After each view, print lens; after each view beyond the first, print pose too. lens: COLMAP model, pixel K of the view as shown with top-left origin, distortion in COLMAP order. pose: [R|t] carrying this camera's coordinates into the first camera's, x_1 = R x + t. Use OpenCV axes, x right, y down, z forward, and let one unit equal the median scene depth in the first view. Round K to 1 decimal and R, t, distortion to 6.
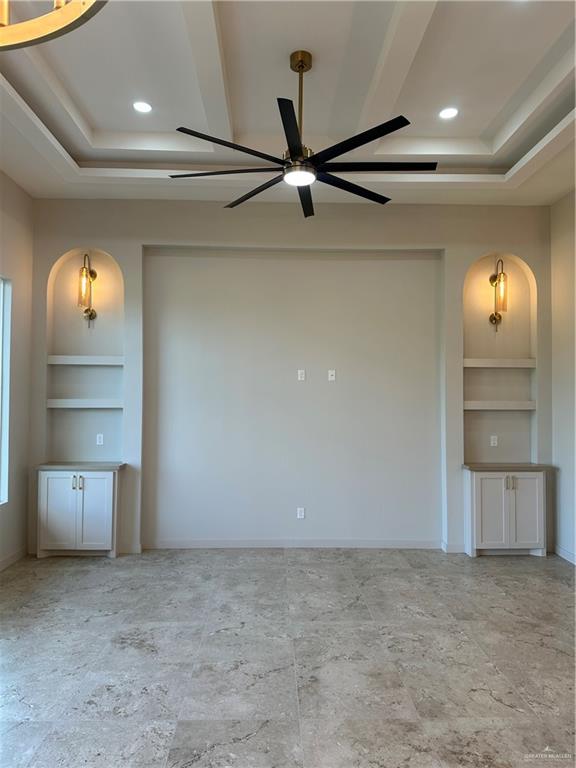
lens RADIAL K [[541.9, 0, 291.3], [0, 541.9, 385.9], [0, 0, 1]] dist [0.027799, -0.037124]
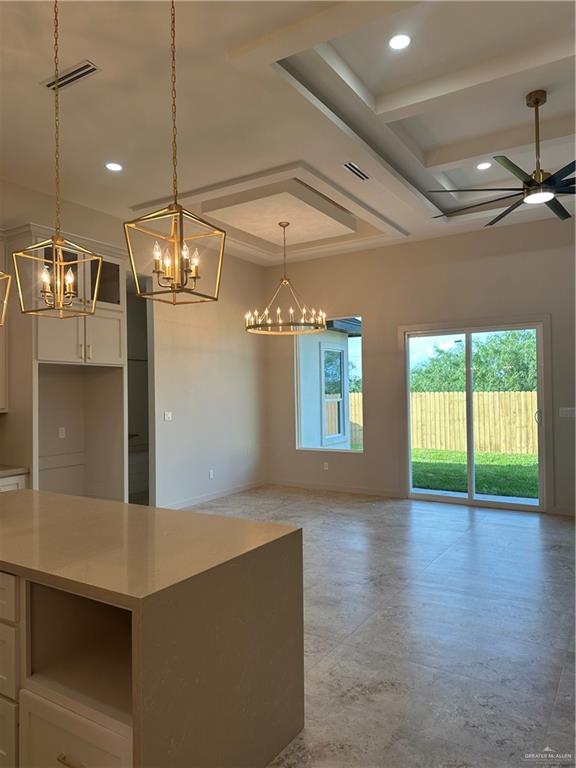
lens RADIAL K [[541.9, 0, 286.8], [0, 541.9, 386.5], [0, 0, 1]] dist [0.027799, -0.037124]
pose [[-0.571094, -0.004987, -0.820870, 0.987340], [0.027820, 0.999290, -0.025426, 0.030584], [0.820413, -0.037357, -0.570549, 0.916907]]
